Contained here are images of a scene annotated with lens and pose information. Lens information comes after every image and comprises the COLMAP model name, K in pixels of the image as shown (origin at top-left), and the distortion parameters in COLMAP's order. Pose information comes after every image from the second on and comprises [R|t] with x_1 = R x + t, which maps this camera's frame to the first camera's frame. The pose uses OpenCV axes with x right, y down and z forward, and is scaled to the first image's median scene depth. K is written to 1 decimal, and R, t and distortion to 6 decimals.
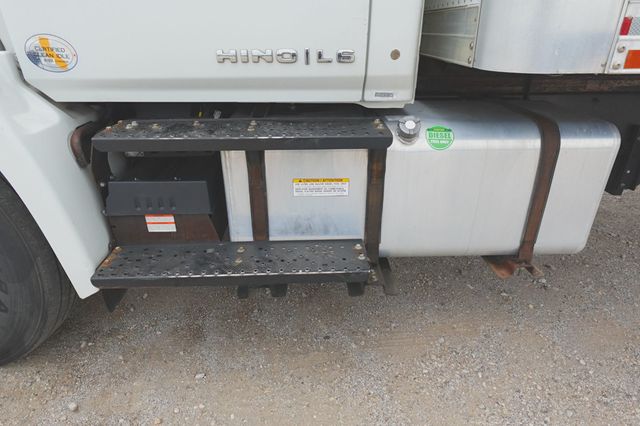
lens RADIAL K [[409.5, 0, 317.8], [0, 409.5, 218.8], [0, 0, 1]] dist [-0.000975, 0.000053]
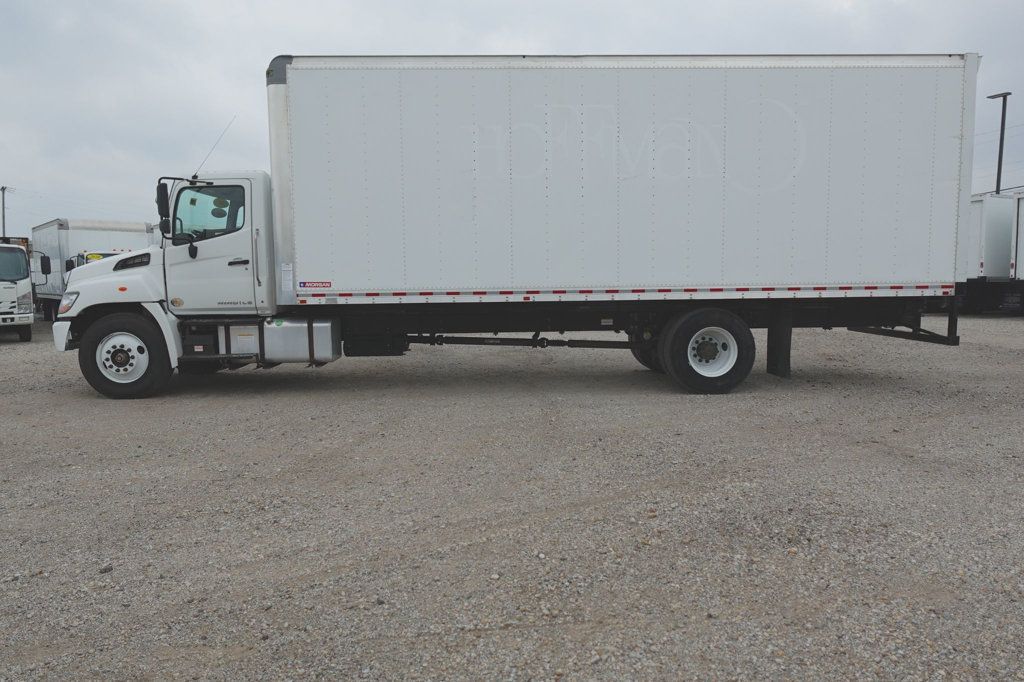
lens RADIAL K [[690.2, 0, 512.0], [0, 690.2, 341.0], [0, 0, 1]] dist [-0.005123, 0.004919]
pose [[0.999944, -0.008833, -0.005841, 2.393853], [0.006305, 0.939777, -0.341730, 2.046475], [0.008508, 0.341674, 0.939780, -4.655623]]
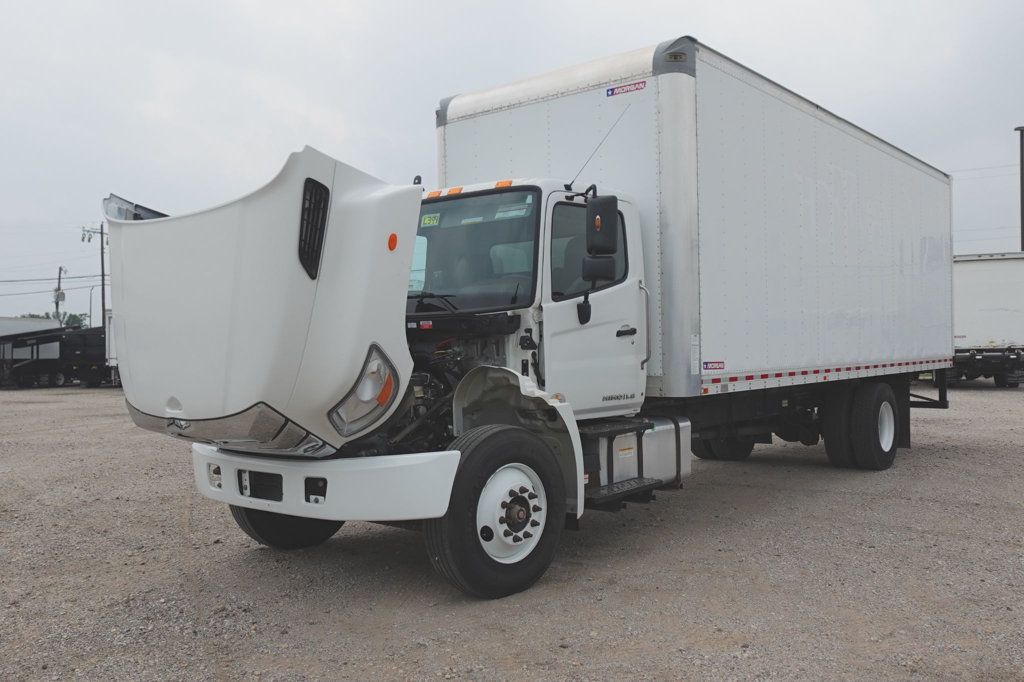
lens RADIAL K [[886.7, 0, 510.8], [0, 886.7, 346.1], [0, 0, 1]] dist [-0.008399, 0.007109]
pose [[0.663989, -0.007628, 0.747704, -4.015347], [0.332407, 0.898720, -0.286021, 0.569156], [-0.669794, 0.438457, 0.599276, -1.690974]]
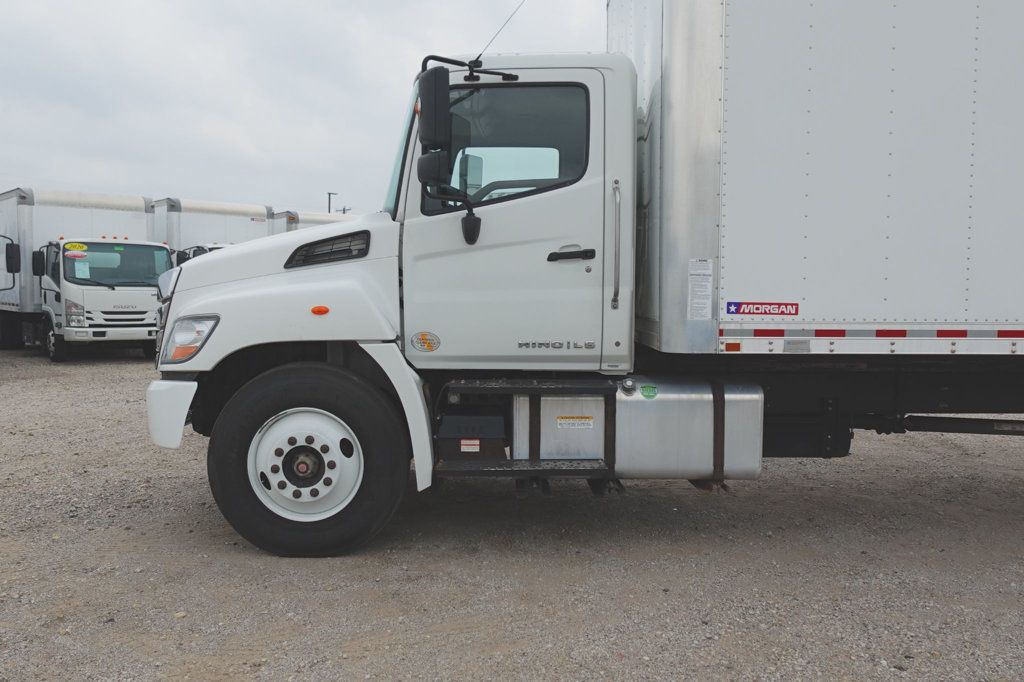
lens RADIAL K [[886.7, 0, 510.8], [0, 886.7, 346.1], [0, 0, 1]] dist [-0.008399, 0.007109]
pose [[0.999732, 0.009172, -0.021273, -0.174502], [-0.016311, 0.930766, -0.365251, 0.921016], [0.016450, 0.365500, 0.930666, -2.332531]]
